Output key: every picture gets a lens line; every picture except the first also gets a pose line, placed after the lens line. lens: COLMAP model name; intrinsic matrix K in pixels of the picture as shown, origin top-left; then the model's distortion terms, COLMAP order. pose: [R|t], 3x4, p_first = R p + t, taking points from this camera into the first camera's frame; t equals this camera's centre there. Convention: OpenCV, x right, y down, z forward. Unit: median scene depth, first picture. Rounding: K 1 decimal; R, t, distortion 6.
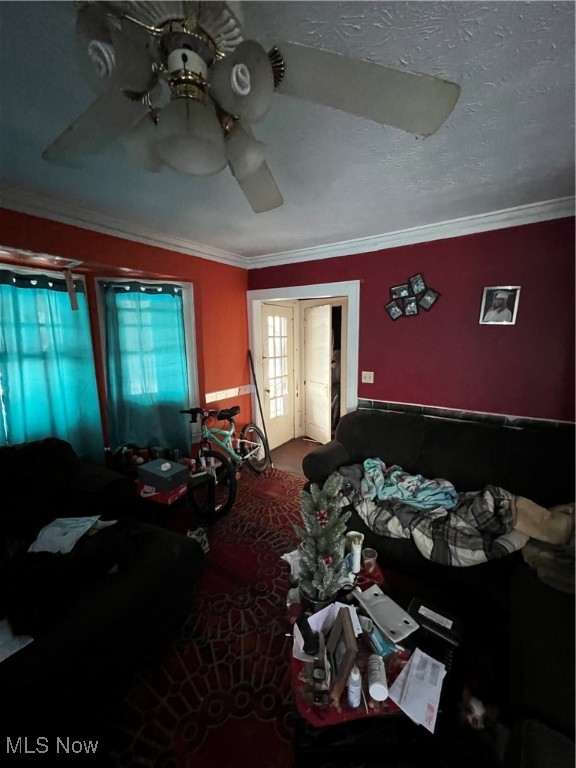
lens RADIAL K [[308.7, 0, 287.5], [0, 308.7, 386.1], [0, 0, 1]] dist [0.000951, 0.000031]
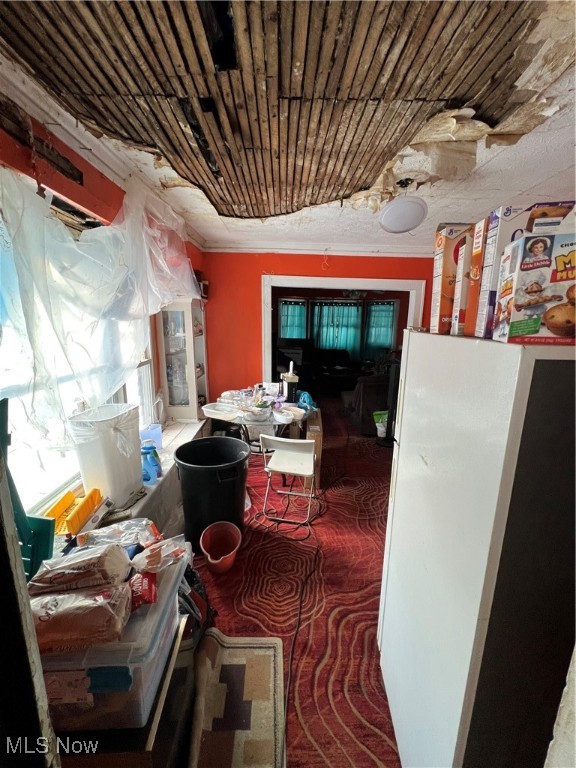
lens RADIAL K [[308.7, 0, 287.5], [0, 308.7, 386.1], [0, 0, 1]] dist [0.000951, 0.000031]
pose [[0.572835, 0.192522, -0.796741, 1.371625], [-0.144048, 0.980542, 0.133368, 0.159151], [0.806914, 0.038371, 0.589421, -1.242570]]
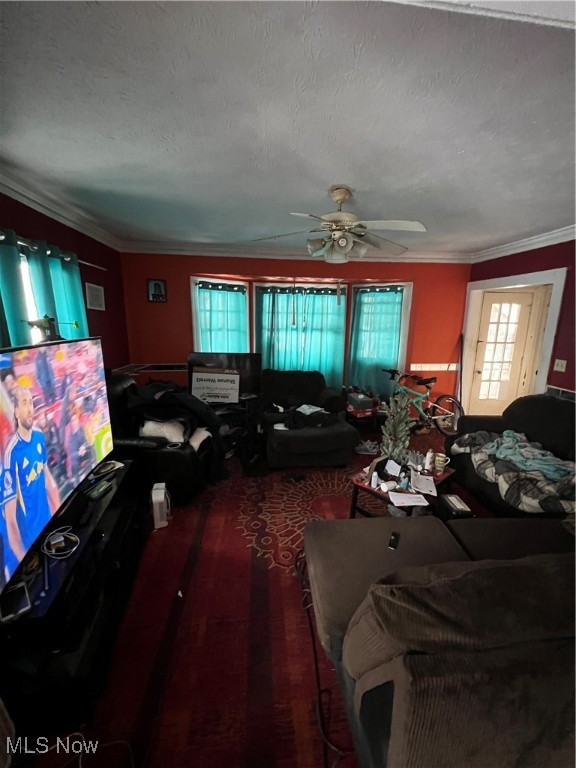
lens RADIAL K [[308.7, 0, 287.5], [0, 308.7, 386.1], [0, 0, 1]] dist [0.000951, 0.000031]
pose [[0.636056, 0.177594, -0.750928, 0.491754], [-0.139608, 0.983580, 0.114365, 0.048968], [0.758909, 0.032093, 0.650406, -0.340972]]
